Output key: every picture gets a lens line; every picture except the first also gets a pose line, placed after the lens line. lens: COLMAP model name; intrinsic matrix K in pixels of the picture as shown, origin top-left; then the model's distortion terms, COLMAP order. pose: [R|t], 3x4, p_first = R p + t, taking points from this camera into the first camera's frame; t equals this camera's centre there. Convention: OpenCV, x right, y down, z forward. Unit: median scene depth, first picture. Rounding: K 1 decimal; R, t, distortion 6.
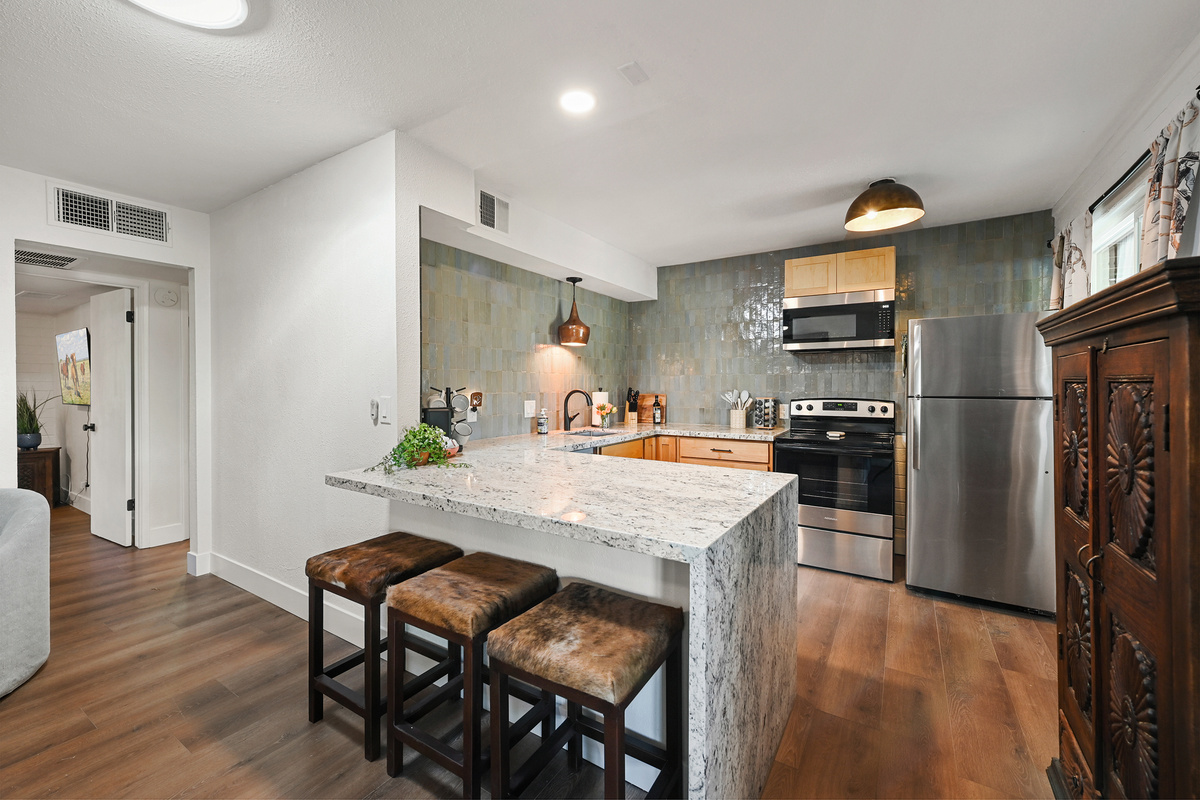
lens RADIAL K [[500.8, 0, 539.7], [0, 500.8, 398.7], [0, 0, 1]] dist [0.001378, 0.000000]
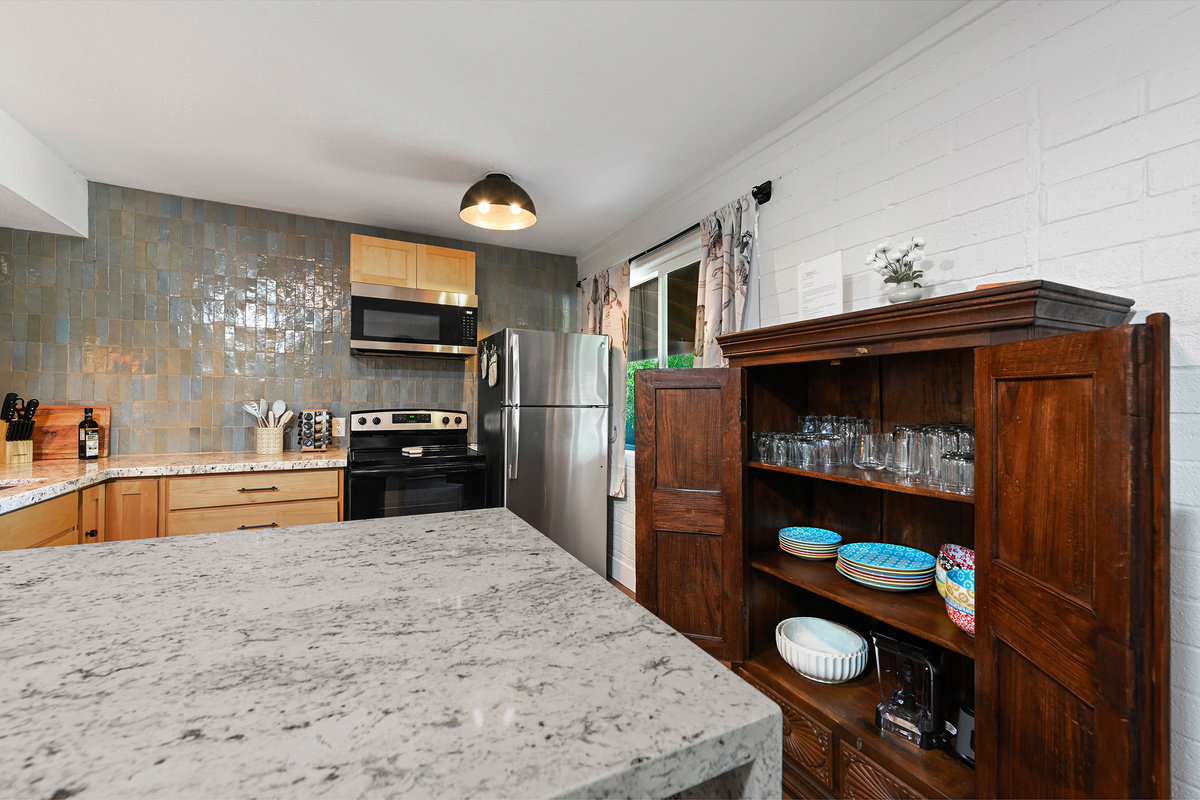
lens RADIAL K [[517.6, 0, 702.1], [0, 517.6, 403.9], [0, 0, 1]] dist [0.013000, -0.000903]
pose [[0.408564, -0.000621, 0.912729, -0.030998], [0.013840, 0.999889, -0.005515, 0.001634], [-0.912625, 0.014885, 0.408527, 0.172896]]
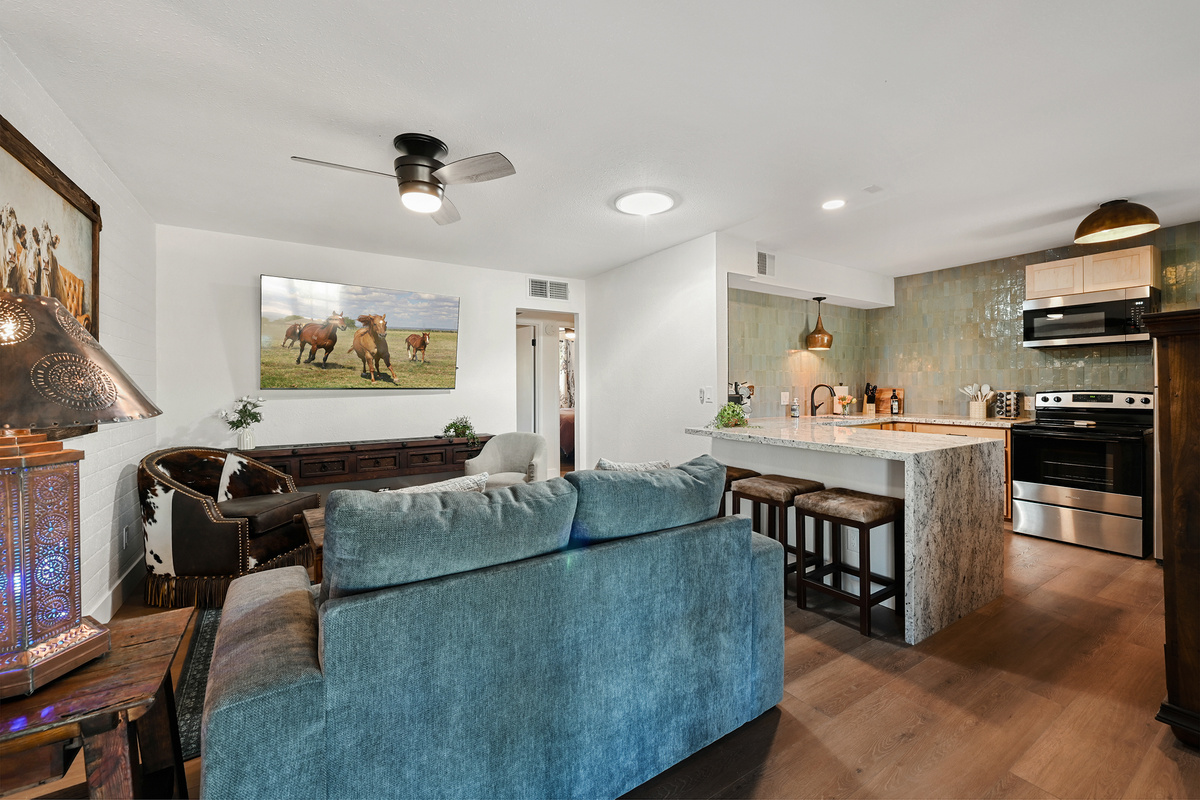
lens RADIAL K [[448.8, 0, 616.2], [0, 448.8, 394.6], [0, 0, 1]] dist [-0.000590, -0.000157]
pose [[0.946018, -0.001734, -0.324109, -0.047900], [0.000290, 0.999990, -0.004505, 0.012921], [0.324114, 0.004168, 0.946009, -0.239373]]
